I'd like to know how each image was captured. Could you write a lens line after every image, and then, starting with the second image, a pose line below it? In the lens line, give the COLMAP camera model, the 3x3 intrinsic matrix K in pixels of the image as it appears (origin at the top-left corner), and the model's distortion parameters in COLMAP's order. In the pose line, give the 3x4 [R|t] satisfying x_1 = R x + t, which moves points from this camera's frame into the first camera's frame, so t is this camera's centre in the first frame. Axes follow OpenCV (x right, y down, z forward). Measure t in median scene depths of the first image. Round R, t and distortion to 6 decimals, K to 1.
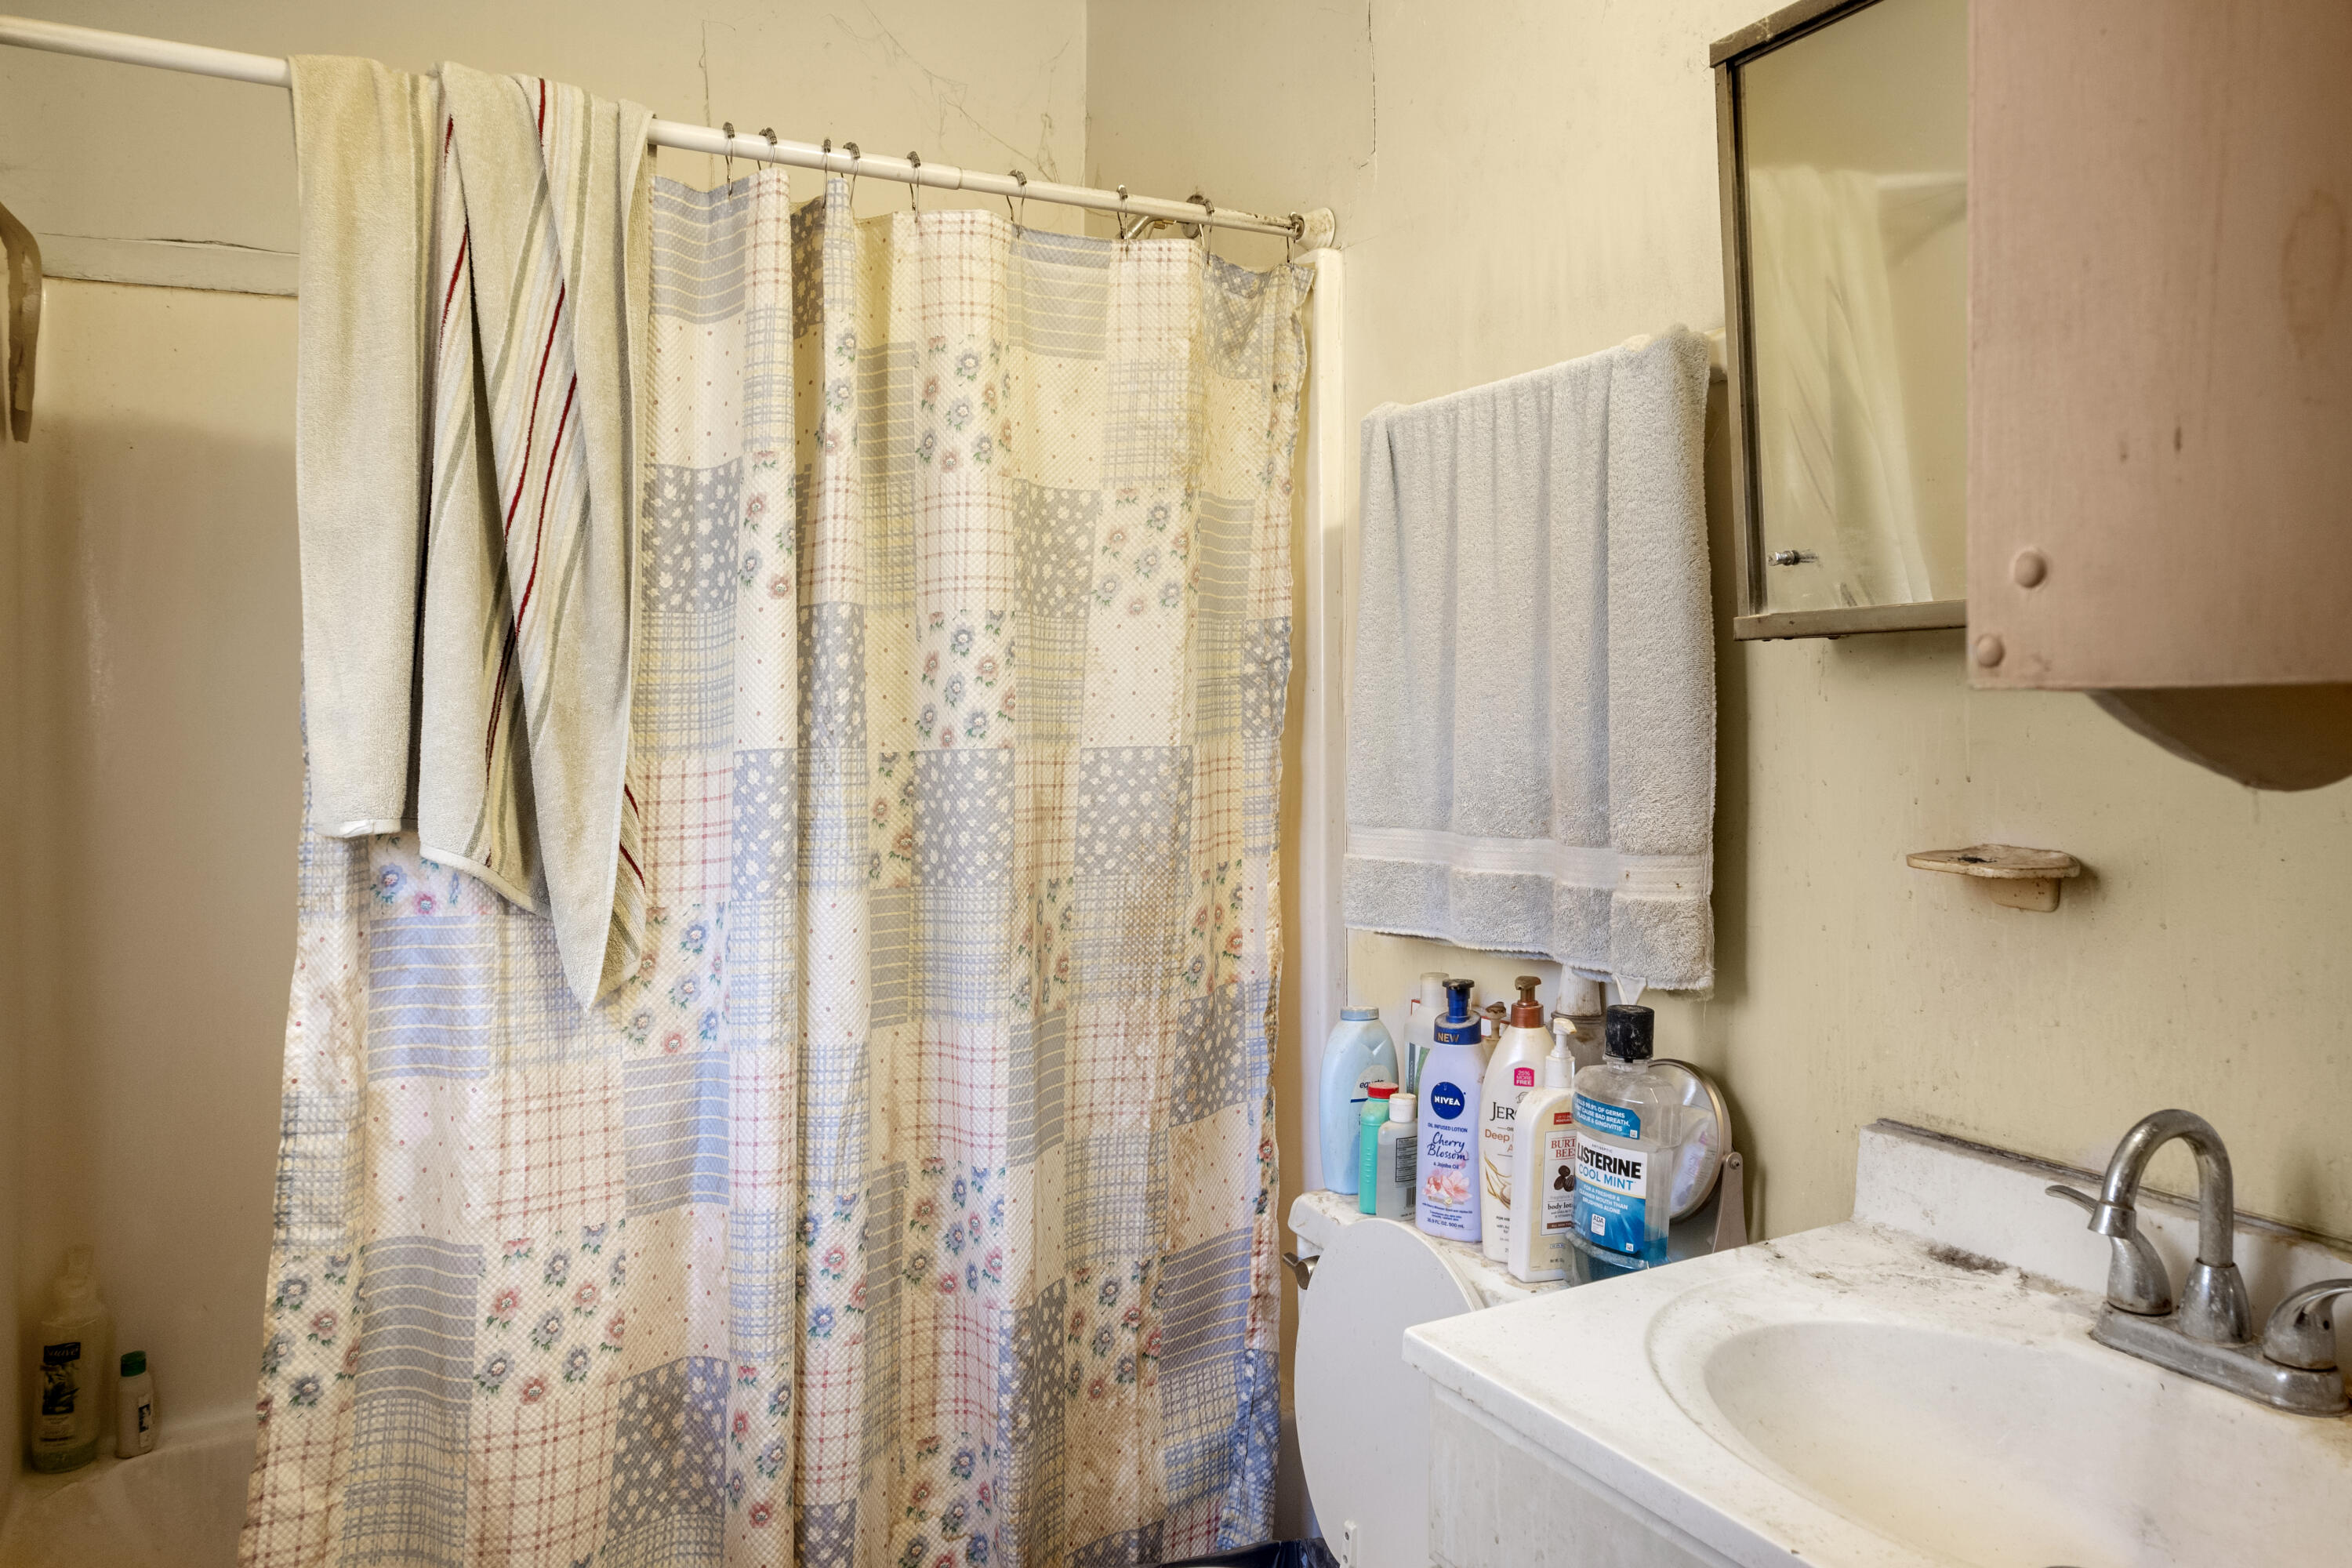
lens RADIAL K [[1631.6, 0, 1175.4], [0, 1631.6, 663.9], [0, 0, 1]] dist [0.006247, -0.001122]
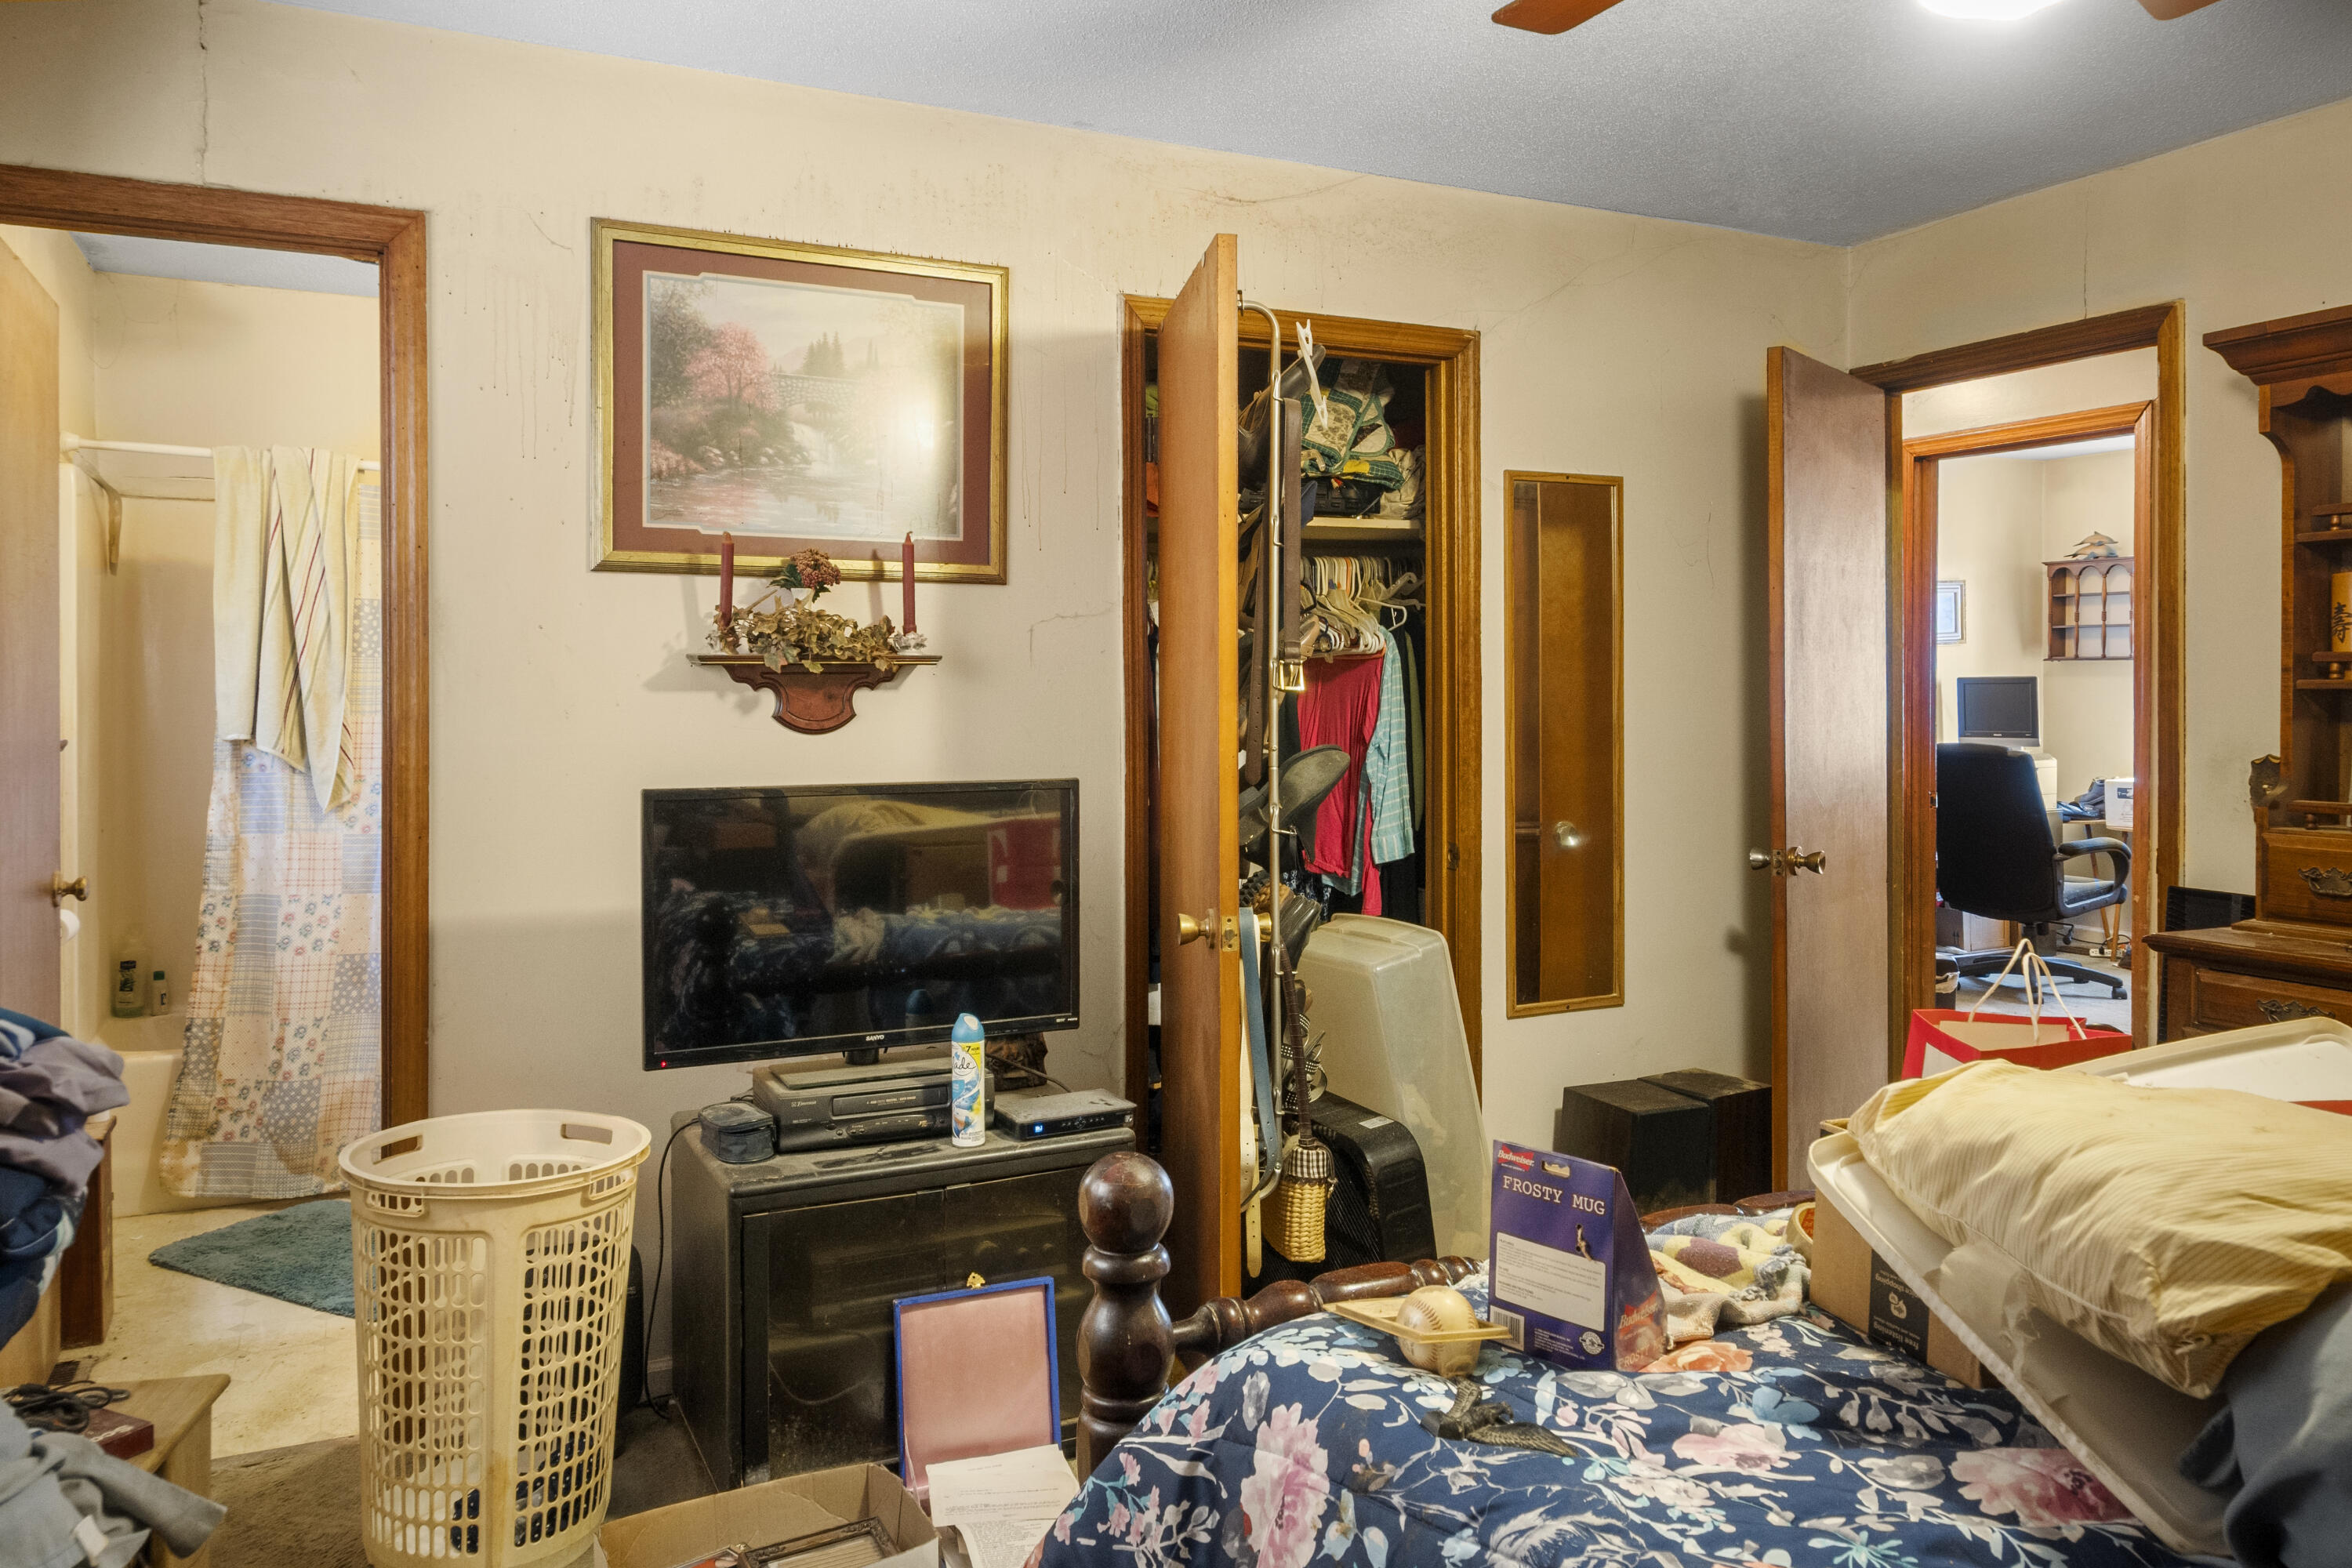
lens RADIAL K [[1613.5, 0, 1180.0], [0, 1613.5, 707.9], [0, 0, 1]] dist [0.000449, -0.000147]
pose [[0.999168, 0.028398, -0.029258, 1.092332], [-0.027489, 0.999141, 0.031023, -0.070514], [0.030113, -0.030192, 0.999090, -1.550740]]
